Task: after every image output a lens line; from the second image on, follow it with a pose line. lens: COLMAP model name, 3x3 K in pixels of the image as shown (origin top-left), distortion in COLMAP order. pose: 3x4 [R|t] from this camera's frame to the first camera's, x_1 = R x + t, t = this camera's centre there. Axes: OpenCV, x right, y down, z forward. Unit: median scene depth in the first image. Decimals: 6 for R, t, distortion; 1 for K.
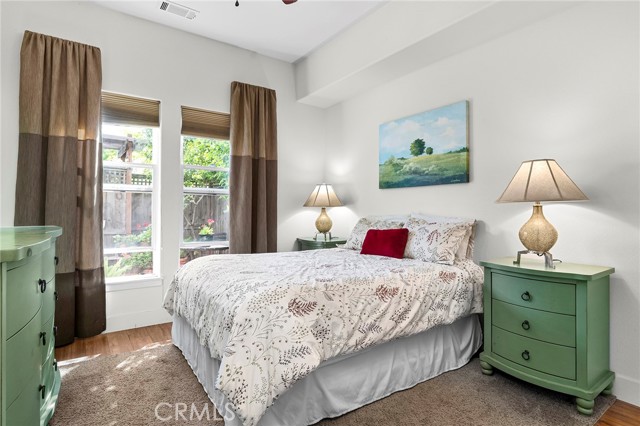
lens RADIAL K [[343.6, 0, 316.0], [0, 343.6, 212.8], [0, 0, 1]] dist [-0.020315, 0.001447]
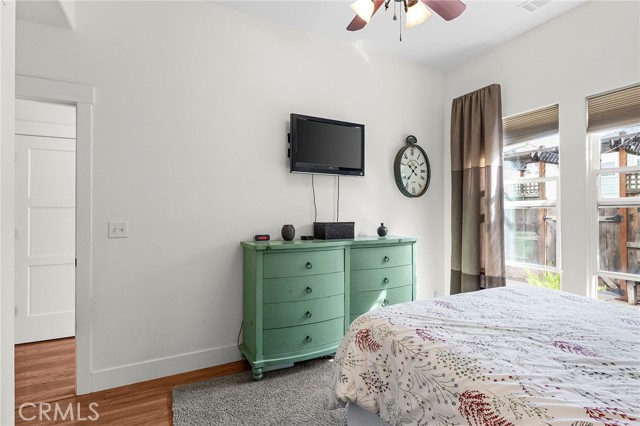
lens RADIAL K [[305.8, 0, 315.1], [0, 305.8, 211.6], [0, 0, 1]] dist [-0.000981, -0.000546]
pose [[-0.130861, -0.014267, -0.991298, 0.466111], [-0.003072, 0.999897, -0.013986, -0.039404], [0.991396, 0.001215, -0.130892, 0.549806]]
